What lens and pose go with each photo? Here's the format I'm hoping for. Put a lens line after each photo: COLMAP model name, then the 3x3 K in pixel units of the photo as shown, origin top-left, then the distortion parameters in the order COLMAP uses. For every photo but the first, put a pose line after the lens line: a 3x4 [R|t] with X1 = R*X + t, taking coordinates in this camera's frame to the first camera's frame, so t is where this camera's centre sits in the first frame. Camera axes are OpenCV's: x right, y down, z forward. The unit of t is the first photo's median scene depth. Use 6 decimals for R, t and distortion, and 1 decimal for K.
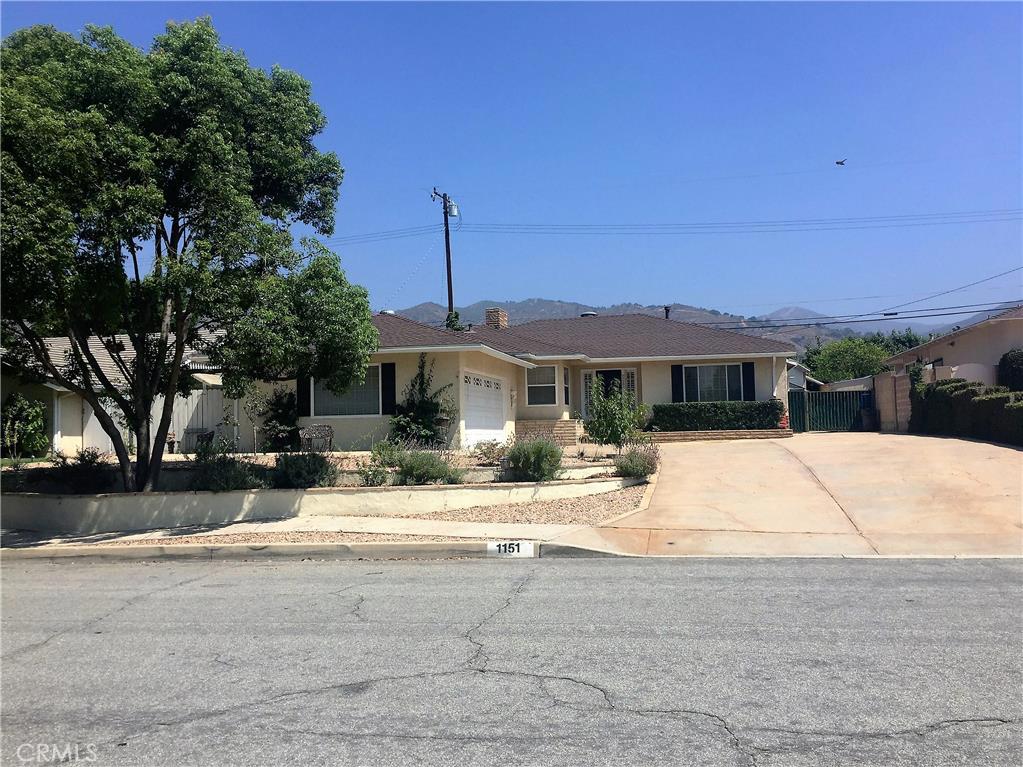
lens RADIAL K [[895.6, 0, 515.4], [0, 895.6, 389.0], [0, 0, 1]] dist [0.072677, -0.077995]
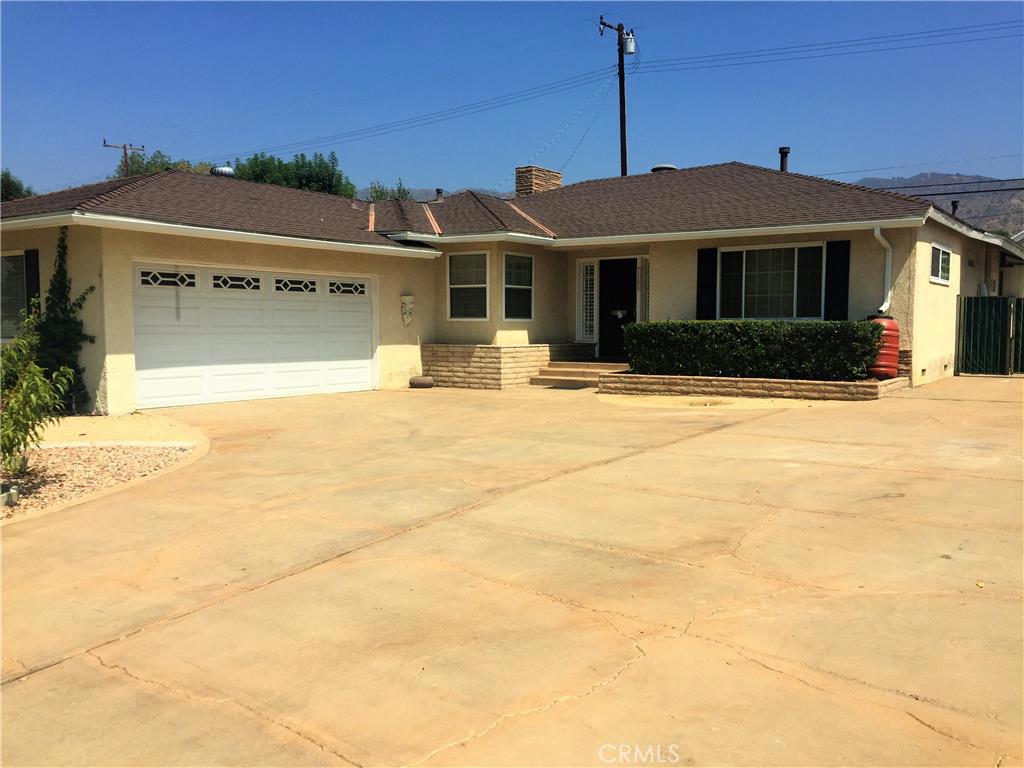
lens RADIAL K [[896.4, 0, 506.1], [0, 896.4, 382.0], [0, 0, 1]] dist [0.072677, -0.077995]
pose [[0.921697, 0.045385, -0.385247, 0.336774], [-0.000169, 0.993179, 0.116598, -0.011934], [0.387911, -0.107403, 0.915418, 0.531744]]
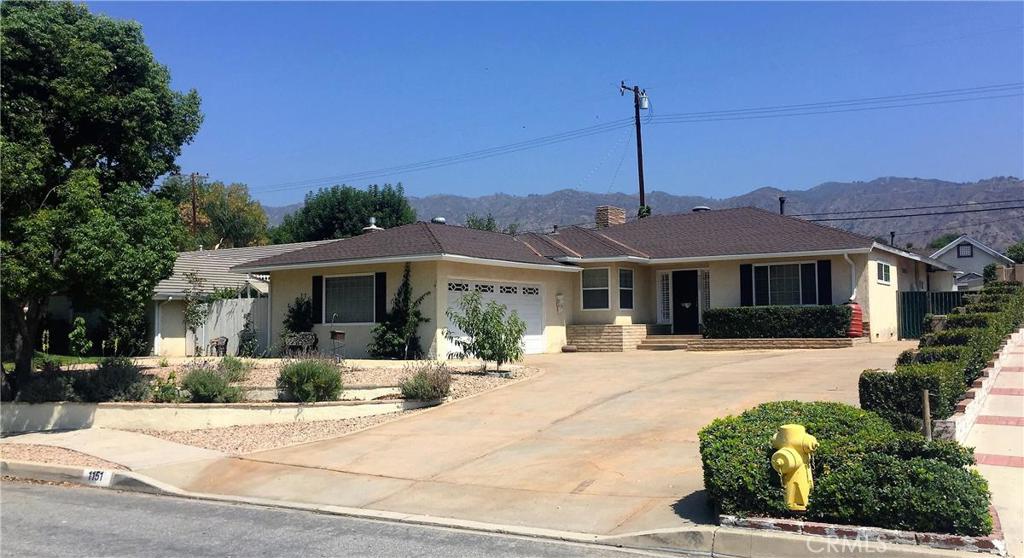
lens RADIAL K [[891.6, 0, 514.3], [0, 891.6, 279.8], [0, 0, 1]] dist [0.047976, -0.009072]
pose [[0.934137, -0.012813, -0.356685, 0.339337], [0.013416, 0.999910, -0.000783, -0.016293], [0.356662, -0.004054, 0.934225, 0.087882]]
